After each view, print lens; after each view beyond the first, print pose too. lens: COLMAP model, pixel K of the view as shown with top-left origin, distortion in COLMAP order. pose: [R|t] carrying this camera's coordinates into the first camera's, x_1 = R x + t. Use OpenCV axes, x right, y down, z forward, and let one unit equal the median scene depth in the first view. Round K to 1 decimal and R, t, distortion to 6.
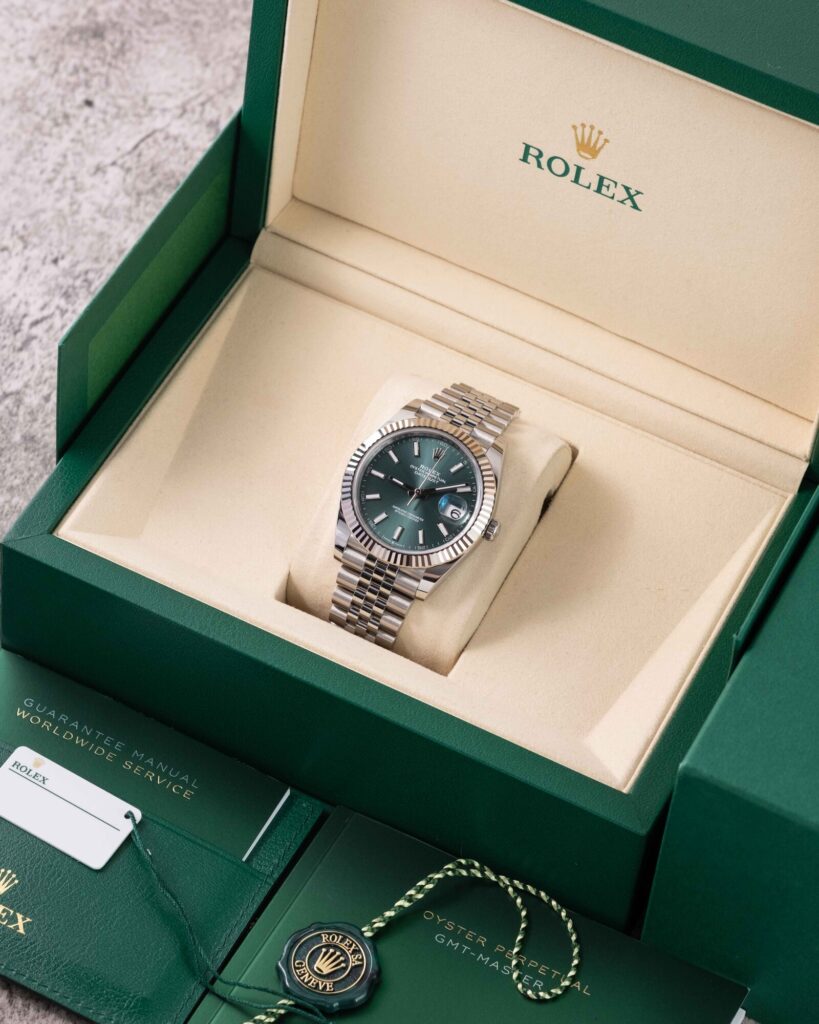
lens RADIAL K [[4306.7, 0, 410.8], [0, 4306.7, 514.1], [0, 0, 1]] dist [0.255409, 0.000000]
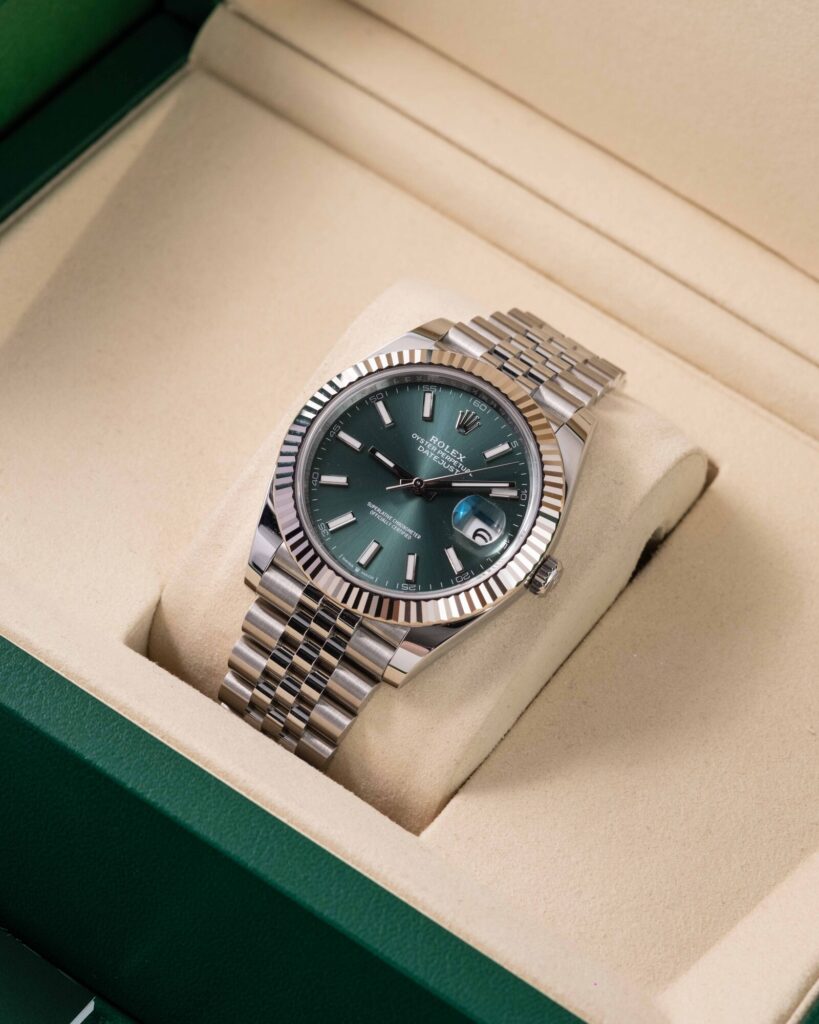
lens RADIAL K [[4306.7, 0, 406.7], [0, 4306.7, 508.1], [0, 0, 1]] dist [0.255409, 0.000000]
pose [[0.987848, 0.155135, -0.009459, 0.005689], [-0.155408, 0.986782, -0.045934, 0.022395], [0.002208, 0.046846, 0.998900, 0.465002]]
